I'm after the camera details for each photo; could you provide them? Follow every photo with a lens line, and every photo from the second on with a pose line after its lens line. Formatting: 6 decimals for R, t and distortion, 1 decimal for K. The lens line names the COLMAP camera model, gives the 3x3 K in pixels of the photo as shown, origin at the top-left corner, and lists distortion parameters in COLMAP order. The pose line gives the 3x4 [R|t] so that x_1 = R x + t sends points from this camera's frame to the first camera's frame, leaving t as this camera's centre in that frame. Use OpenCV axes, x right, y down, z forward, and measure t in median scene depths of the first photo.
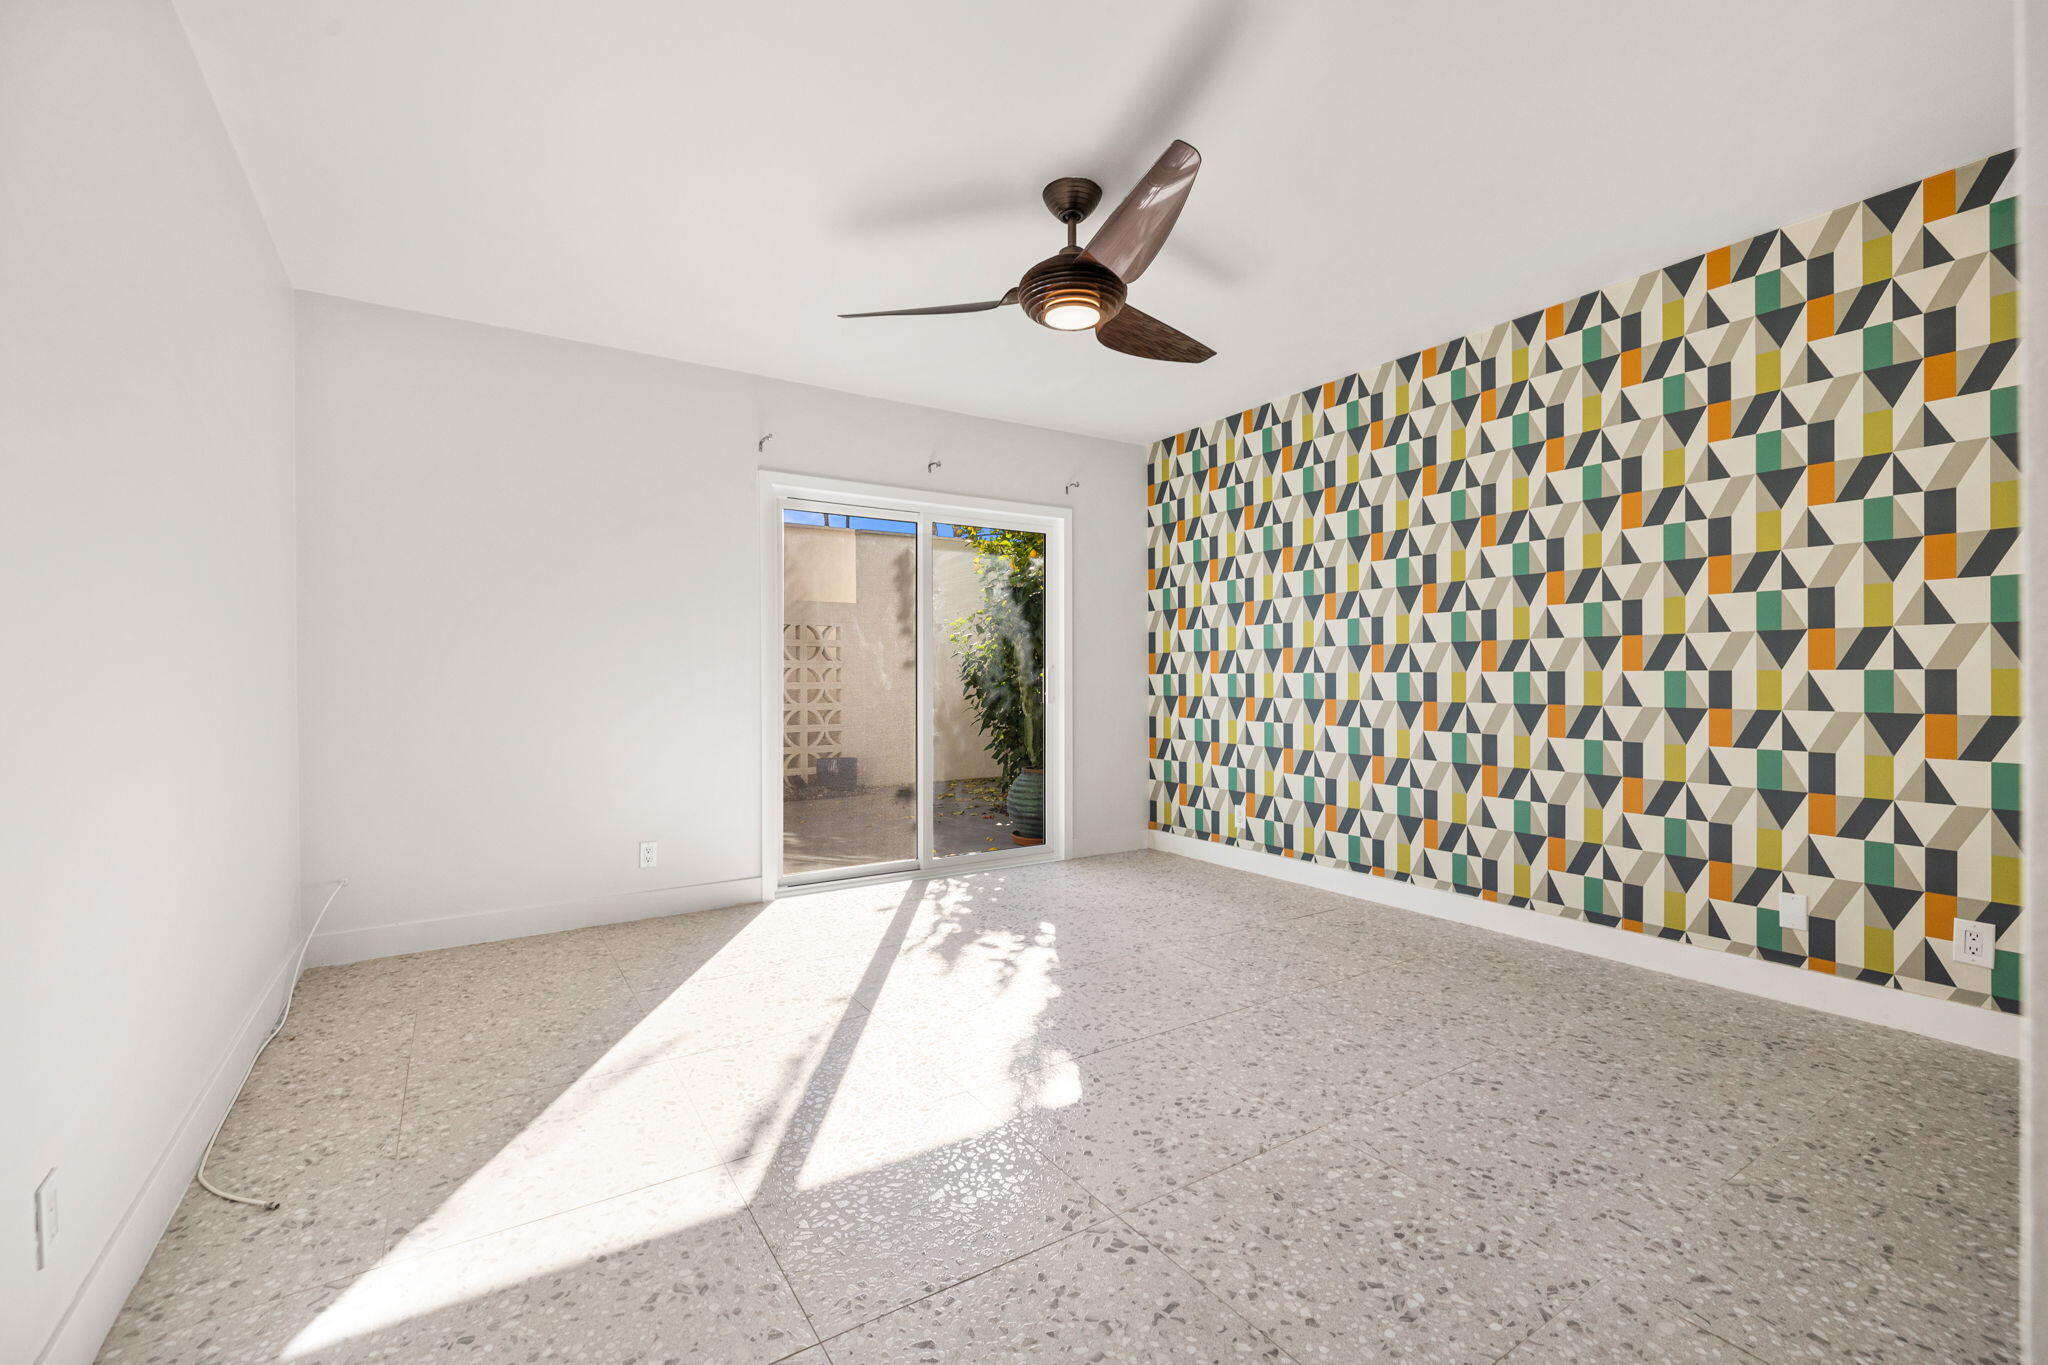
lens RADIAL K [[864.7, 0, 1022.5], [0, 864.7, 686.6], [0, 0, 1]] dist [-0.000283, -0.000191]
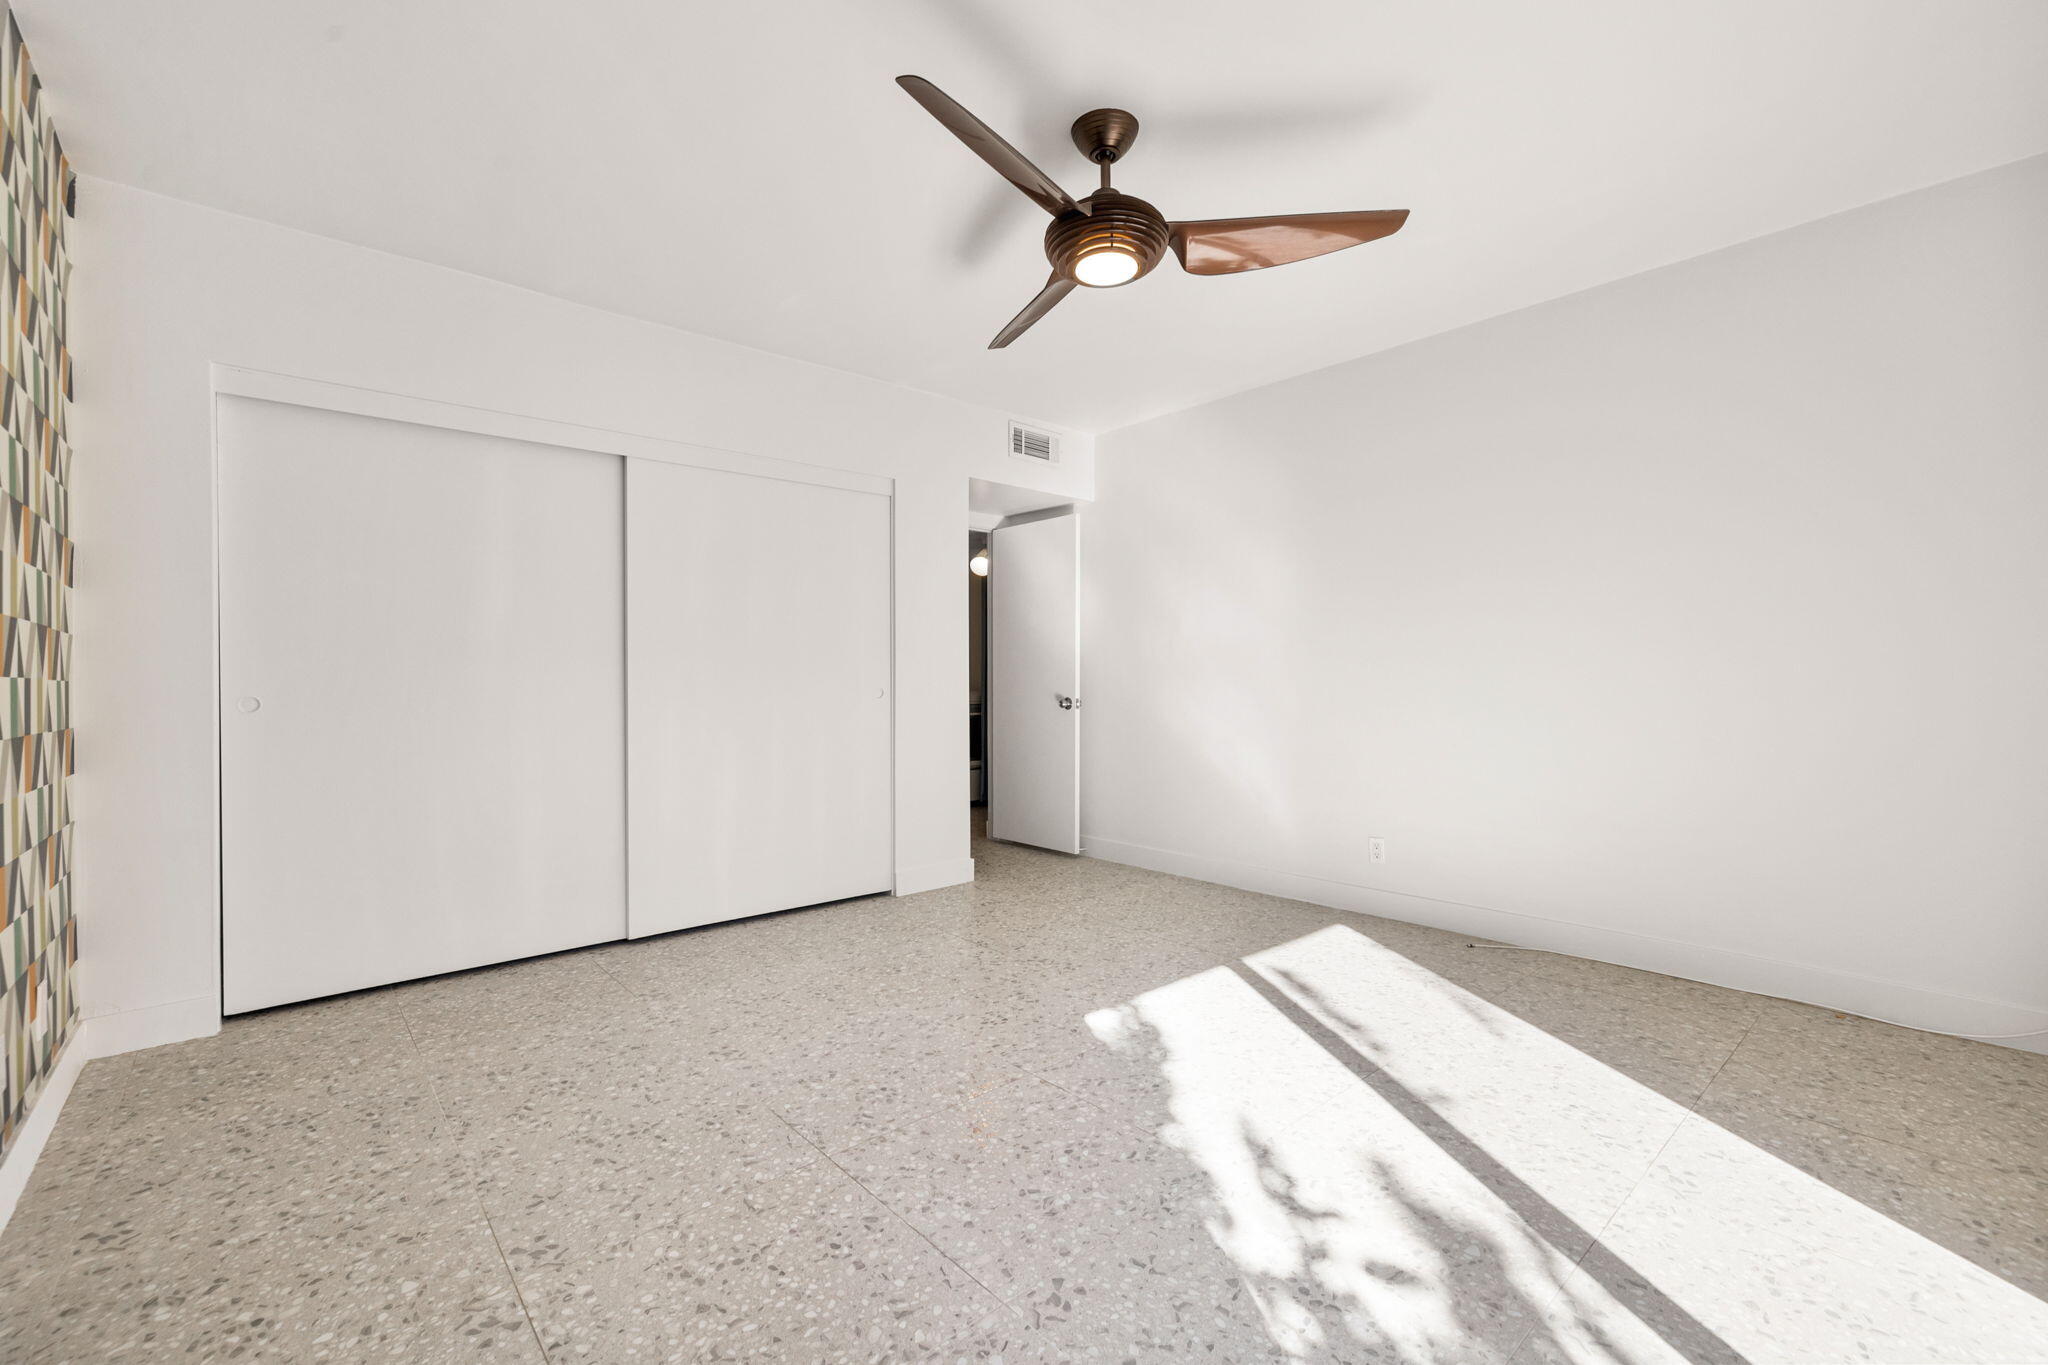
lens RADIAL K [[864.7, 0, 1022.5], [0, 864.7, 686.6], [0, 0, 1]] dist [-0.000283, -0.000191]
pose [[-0.988702, 0.009995, -0.149562, 0.292409], [0.007900, 0.999862, 0.014594, -0.014244], [0.149688, 0.013248, -0.988645, 1.929534]]
